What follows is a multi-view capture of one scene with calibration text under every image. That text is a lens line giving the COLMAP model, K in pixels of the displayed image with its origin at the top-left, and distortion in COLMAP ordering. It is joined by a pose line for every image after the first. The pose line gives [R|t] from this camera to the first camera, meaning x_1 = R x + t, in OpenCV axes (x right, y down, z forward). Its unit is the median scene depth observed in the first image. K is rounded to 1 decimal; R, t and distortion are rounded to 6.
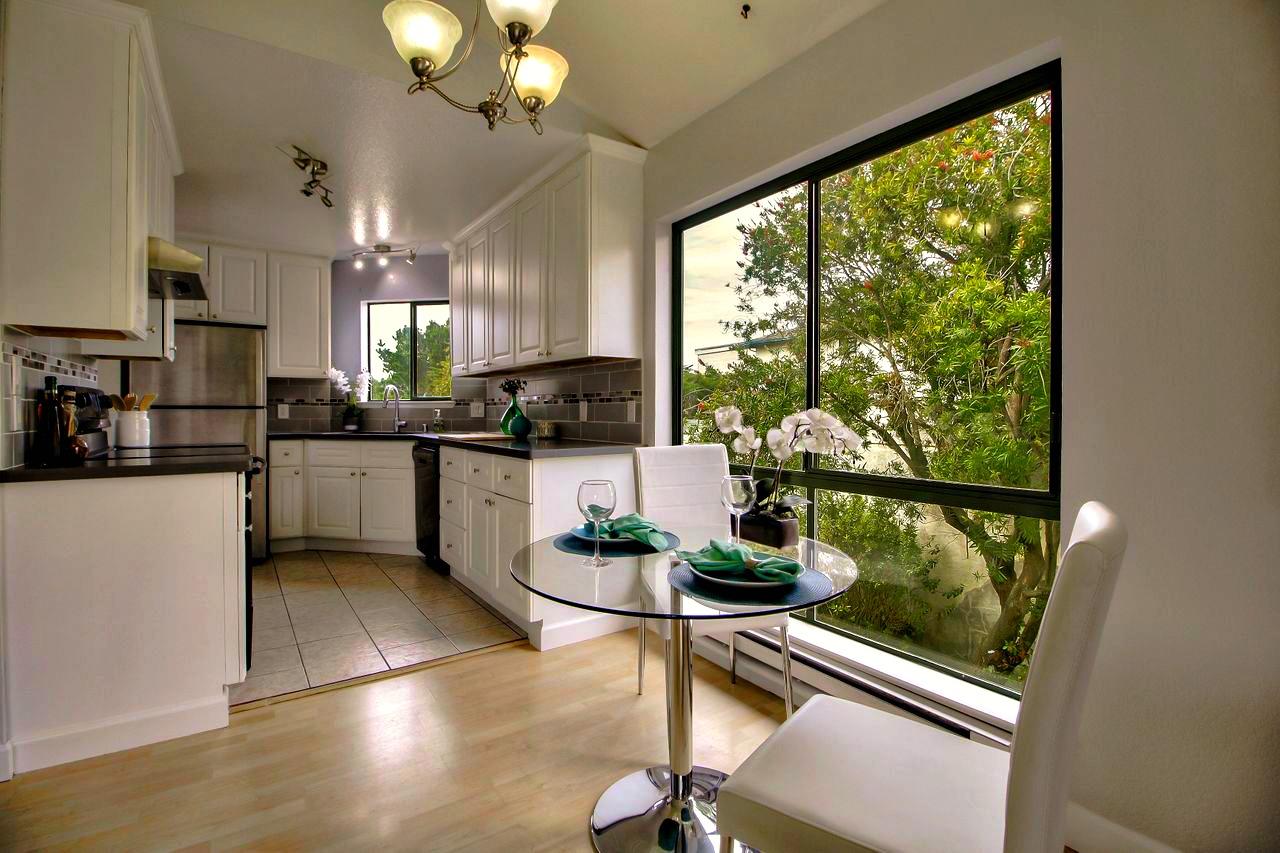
lens RADIAL K [[602.6, 0, 643.8], [0, 602.6, 414.2], [0, 0, 1]] dist [-0.014038, -0.002954]
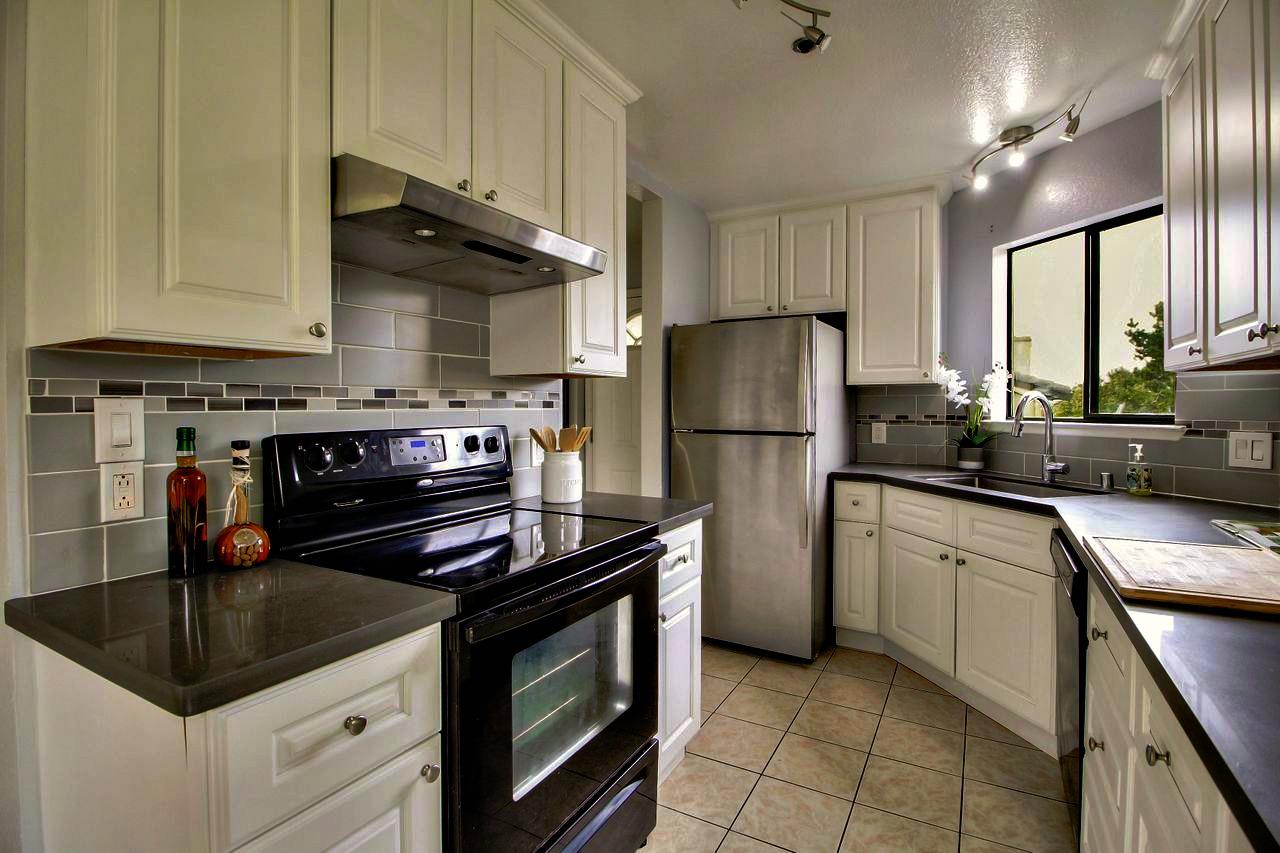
lens RADIAL K [[602.6, 0, 648.2], [0, 602.6, 420.7], [0, 0, 1]] dist [-0.014038, -0.002954]
pose [[0.445423, 0.020596, -0.895084, -0.101229], [-0.002264, 0.999758, 0.021878, -0.034068], [0.895318, -0.007719, 0.445361, 0.458999]]
